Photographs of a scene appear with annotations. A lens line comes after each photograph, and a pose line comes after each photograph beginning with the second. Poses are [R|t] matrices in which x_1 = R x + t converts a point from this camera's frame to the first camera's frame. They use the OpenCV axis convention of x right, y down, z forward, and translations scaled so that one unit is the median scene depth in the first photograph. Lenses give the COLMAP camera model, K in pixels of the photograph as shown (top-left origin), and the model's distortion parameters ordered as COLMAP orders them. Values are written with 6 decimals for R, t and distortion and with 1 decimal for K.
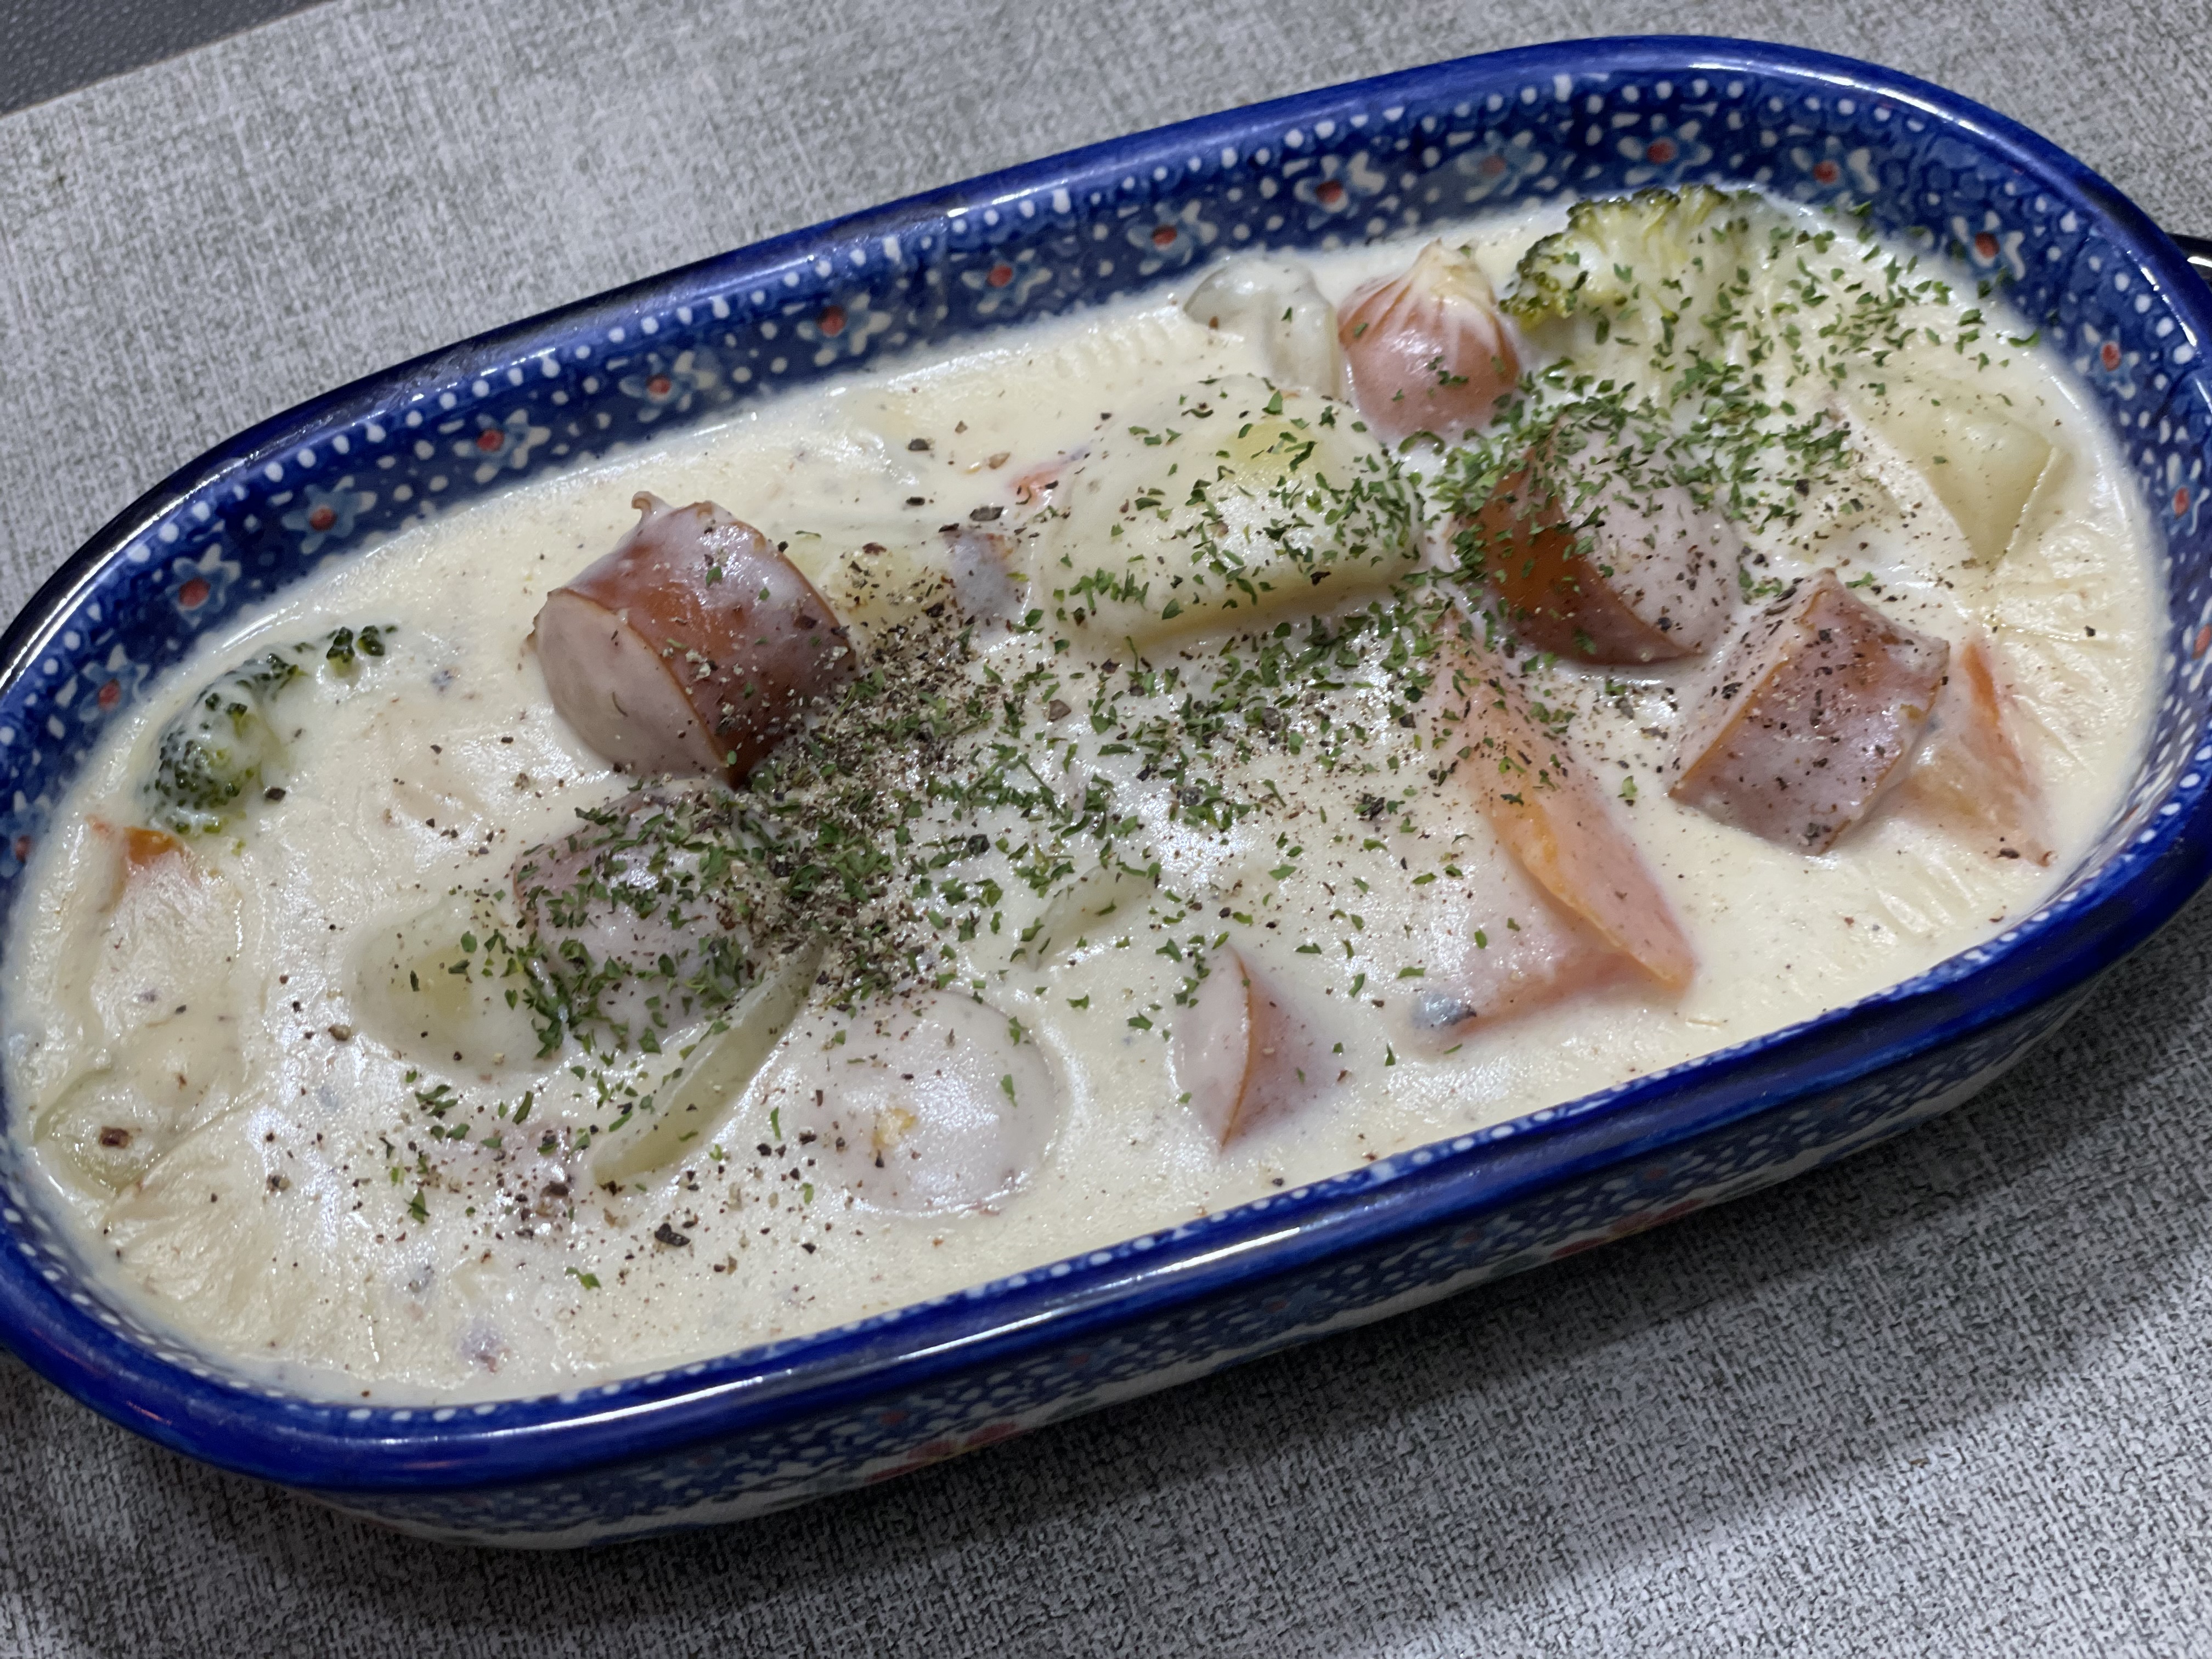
lens RADIAL K [[3456.2, 0, 1101.8], [0, 3456.2, 826.3], [0, 0, 1]] dist [-0.030121, 0.000000]
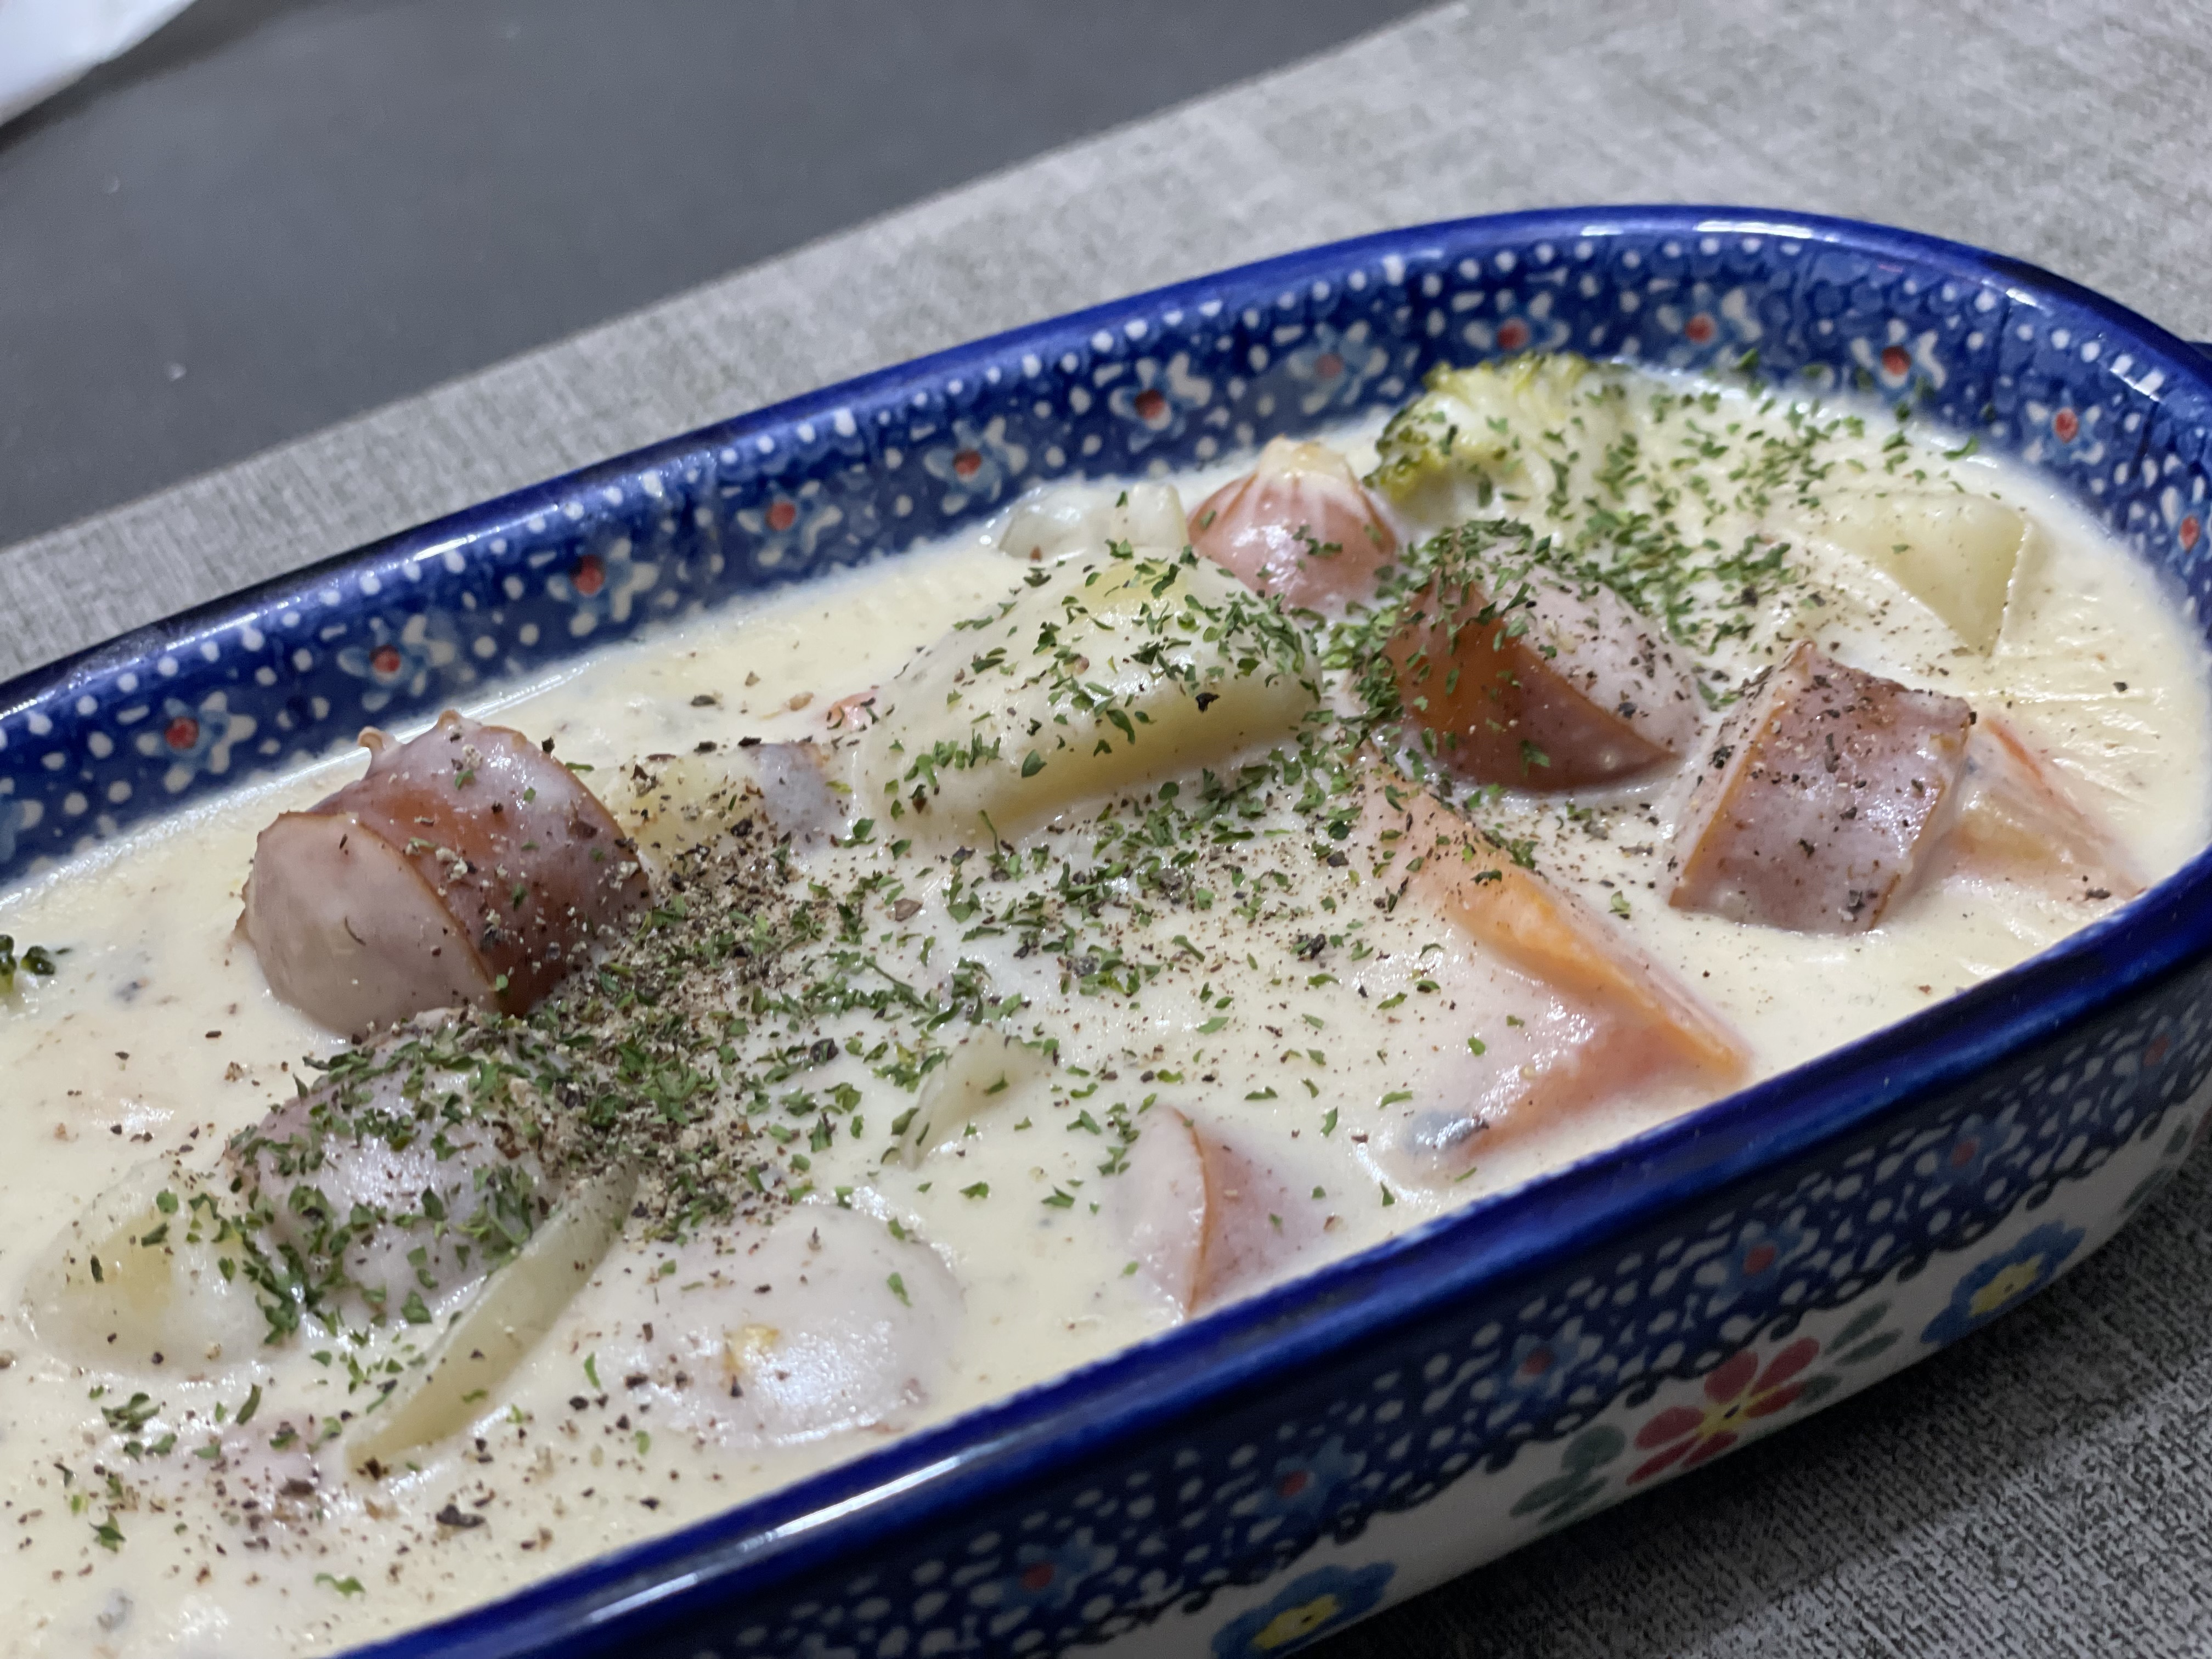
lens RADIAL K [[3456.2, 0, 1113.4], [0, 3456.2, 831.7], [0, 0, 1]] dist [-0.030121, 0.000000]
pose [[0.990491, -0.099417, 0.095098, -0.039419], [0.127060, 0.926108, -0.355219, 0.241032], [-0.052756, 0.363924, 0.929933, 0.242323]]
